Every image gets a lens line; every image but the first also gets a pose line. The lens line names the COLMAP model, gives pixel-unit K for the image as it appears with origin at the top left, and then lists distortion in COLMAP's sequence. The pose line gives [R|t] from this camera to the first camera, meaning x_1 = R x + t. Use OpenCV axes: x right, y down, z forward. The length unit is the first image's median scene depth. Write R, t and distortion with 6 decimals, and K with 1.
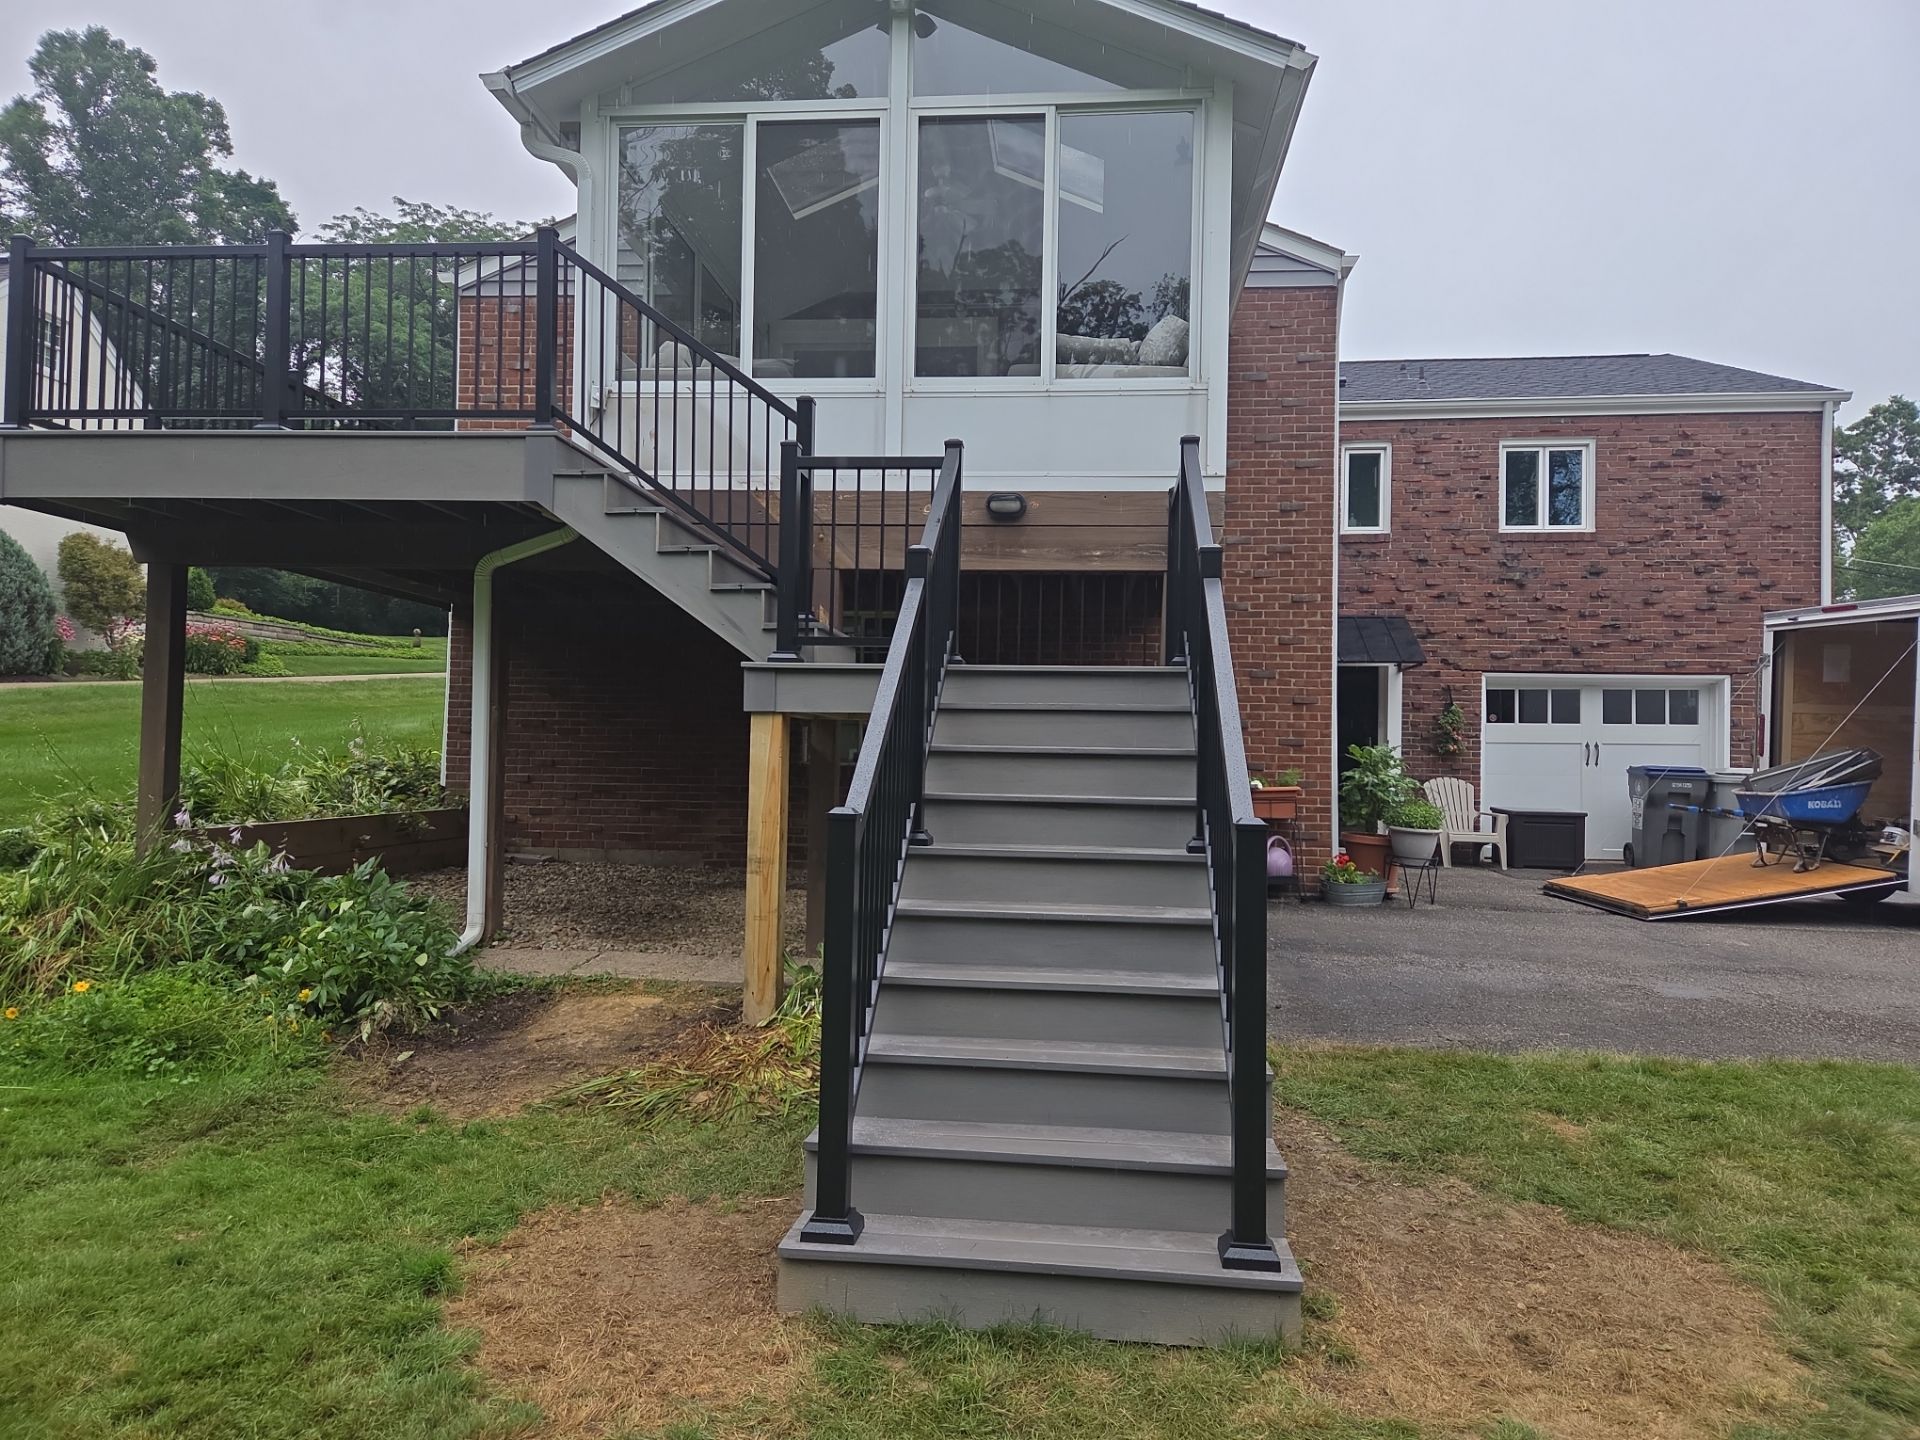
lens RADIAL K [[1277.4, 0, 960.0], [0, 1277.4, 720.0], [0, 0, 1]] dist [0.091197, -0.067054]
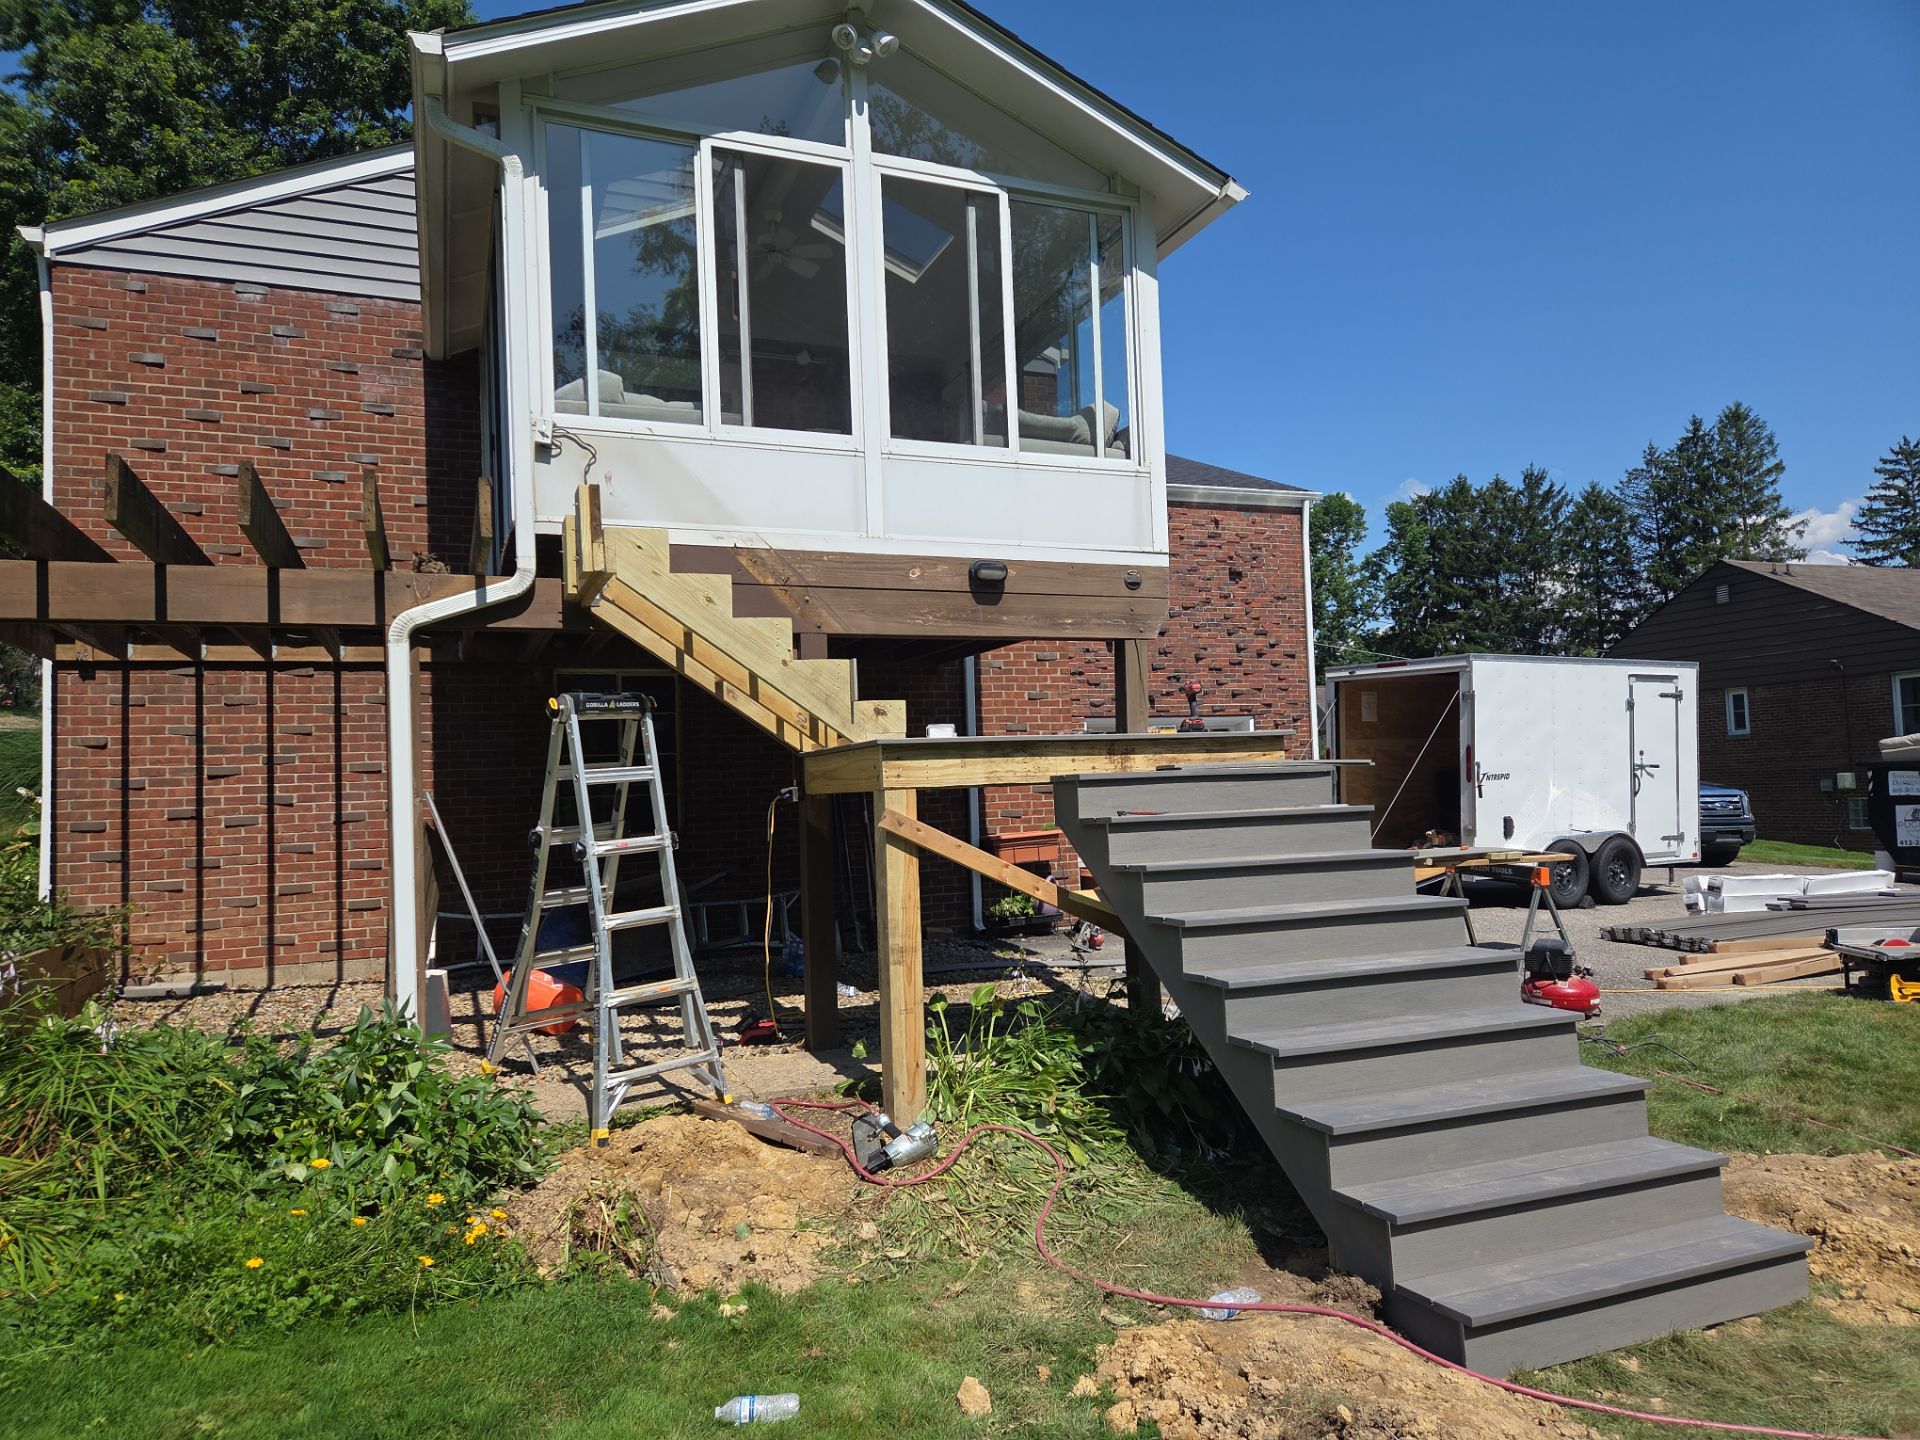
lens RADIAL K [[1279.6, 0, 971.3], [0, 1279.6, 731.5], [0, 0, 1]] dist [0.087736, -0.080342]
pose [[0.878556, -0.028094, 0.476813, -0.294005], [0.038837, 0.999165, -0.012688, -0.019197], [-0.476058, 0.029665, 0.878913, 0.077758]]
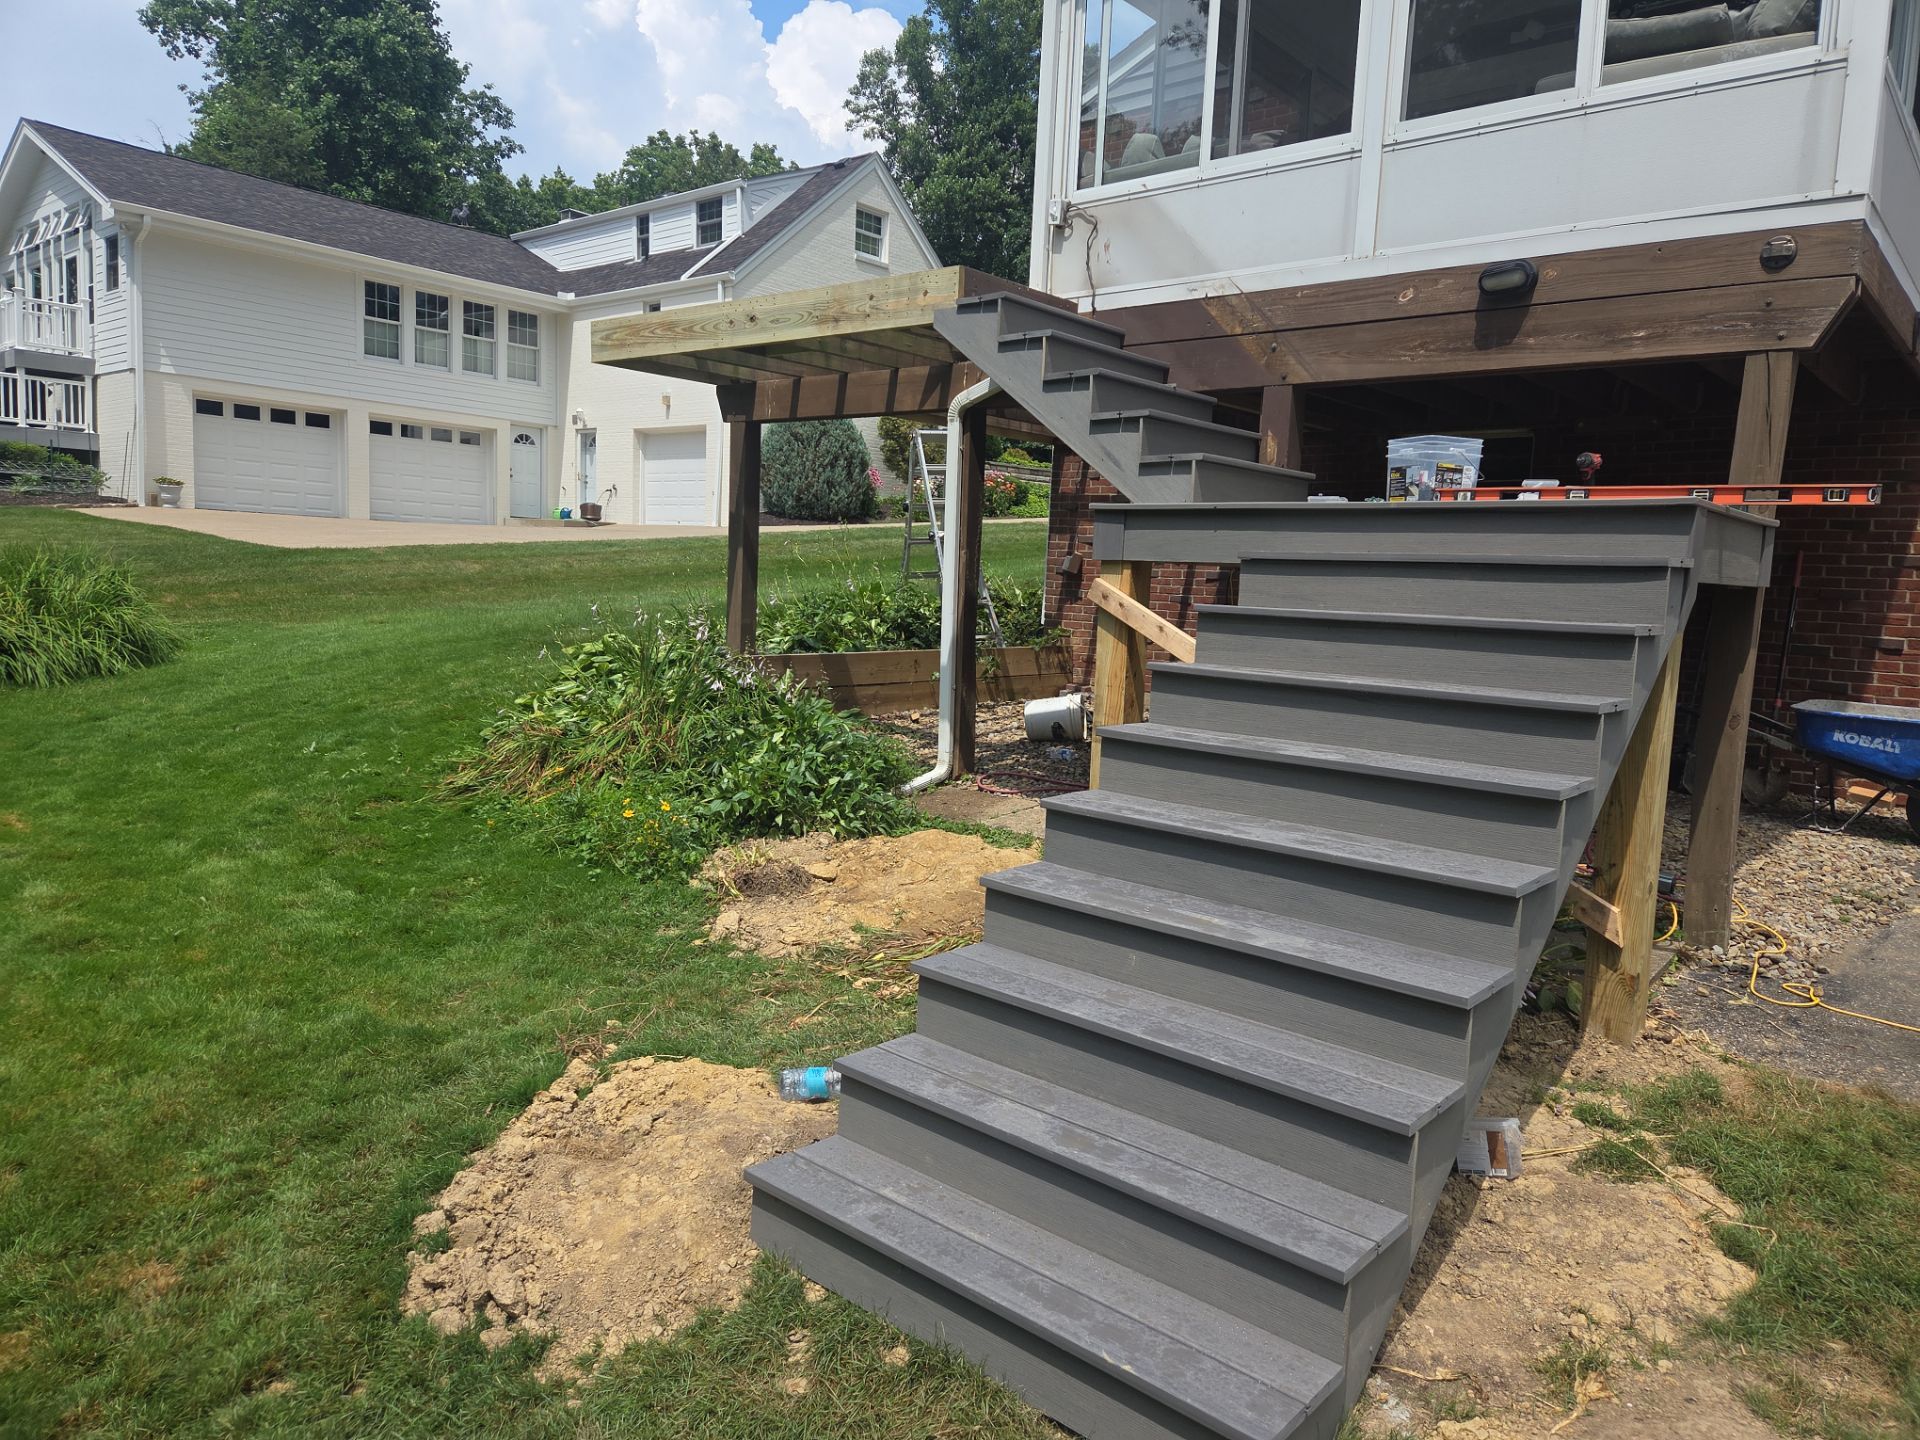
lens RADIAL K [[1278.5, 0, 968.5], [0, 1278.5, 711.8], [0, 0, 1]] dist [0.087581, -0.077500]
pose [[0.823283, 0.076500, -0.562453, 0.141645], [-0.008125, 0.992364, 0.123079, -0.005947], [0.567573, -0.096759, 0.817617, 0.115712]]
